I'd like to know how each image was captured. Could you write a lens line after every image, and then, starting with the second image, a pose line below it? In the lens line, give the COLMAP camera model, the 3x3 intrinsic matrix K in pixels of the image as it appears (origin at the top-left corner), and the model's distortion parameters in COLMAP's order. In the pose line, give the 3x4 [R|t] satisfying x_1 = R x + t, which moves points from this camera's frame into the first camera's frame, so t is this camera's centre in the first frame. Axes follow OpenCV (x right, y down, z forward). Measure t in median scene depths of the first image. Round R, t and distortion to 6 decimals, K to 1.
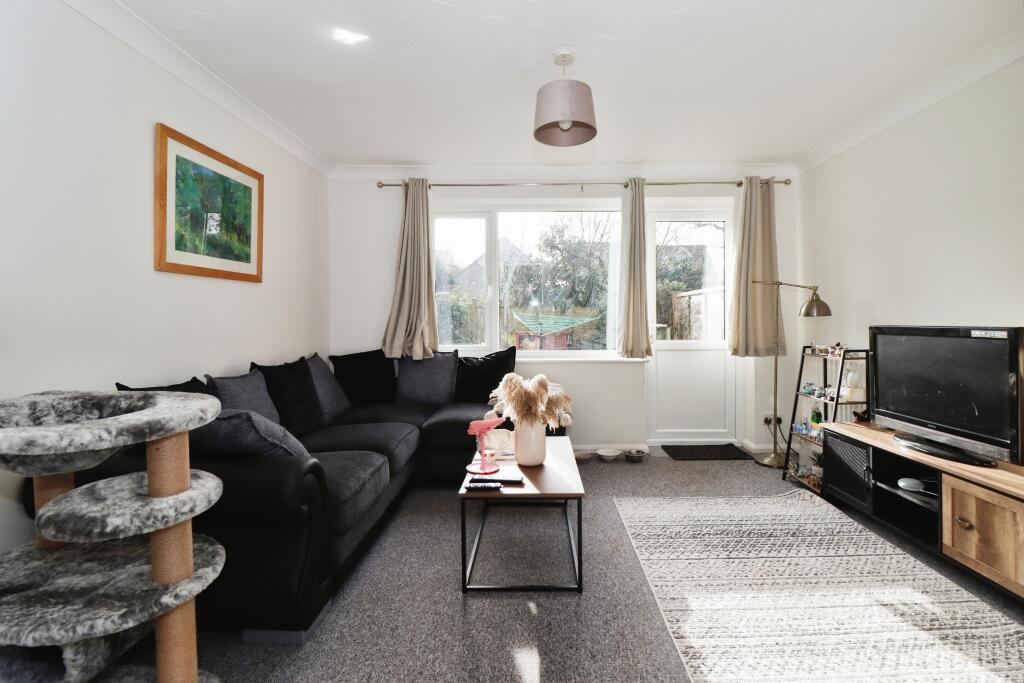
lens RADIAL K [[492.2, 0, 517.9], [0, 492.2, 325.8], [0, 0, 1]] dist [-0.002630, -0.008653]
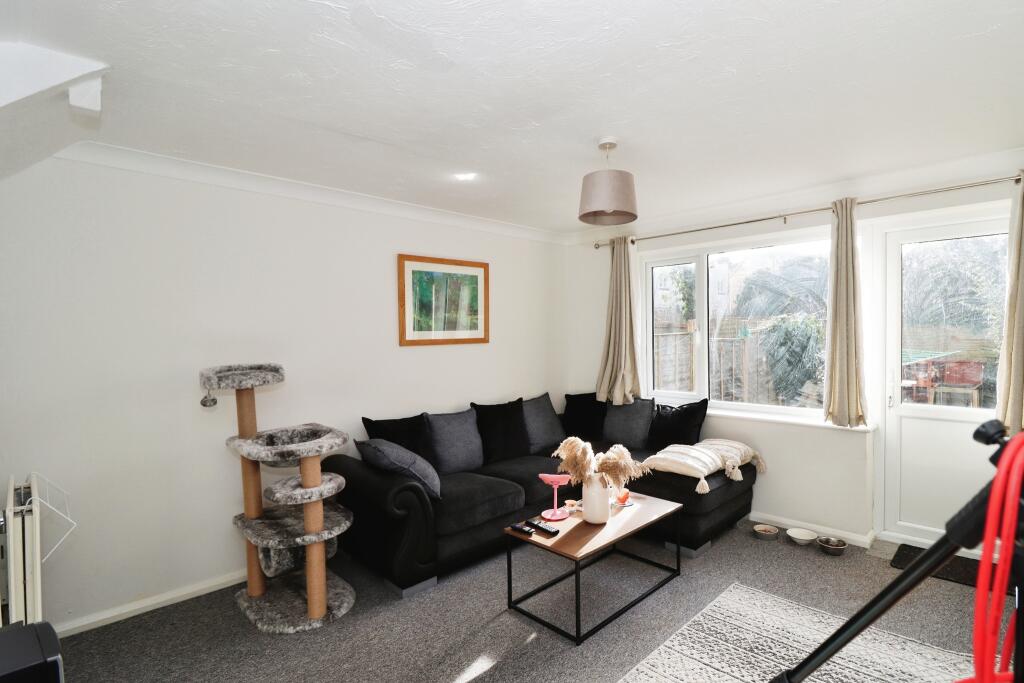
lens RADIAL K [[492.2, 0, 521.5], [0, 492.2, 357.4], [0, 0, 1]] dist [-0.002630, -0.008653]
pose [[0.721537, 0.013869, -0.692237, 0.532834], [0.008850, 0.999533, 0.029249, -0.094466], [0.692319, -0.027231, 0.721077, 0.085780]]
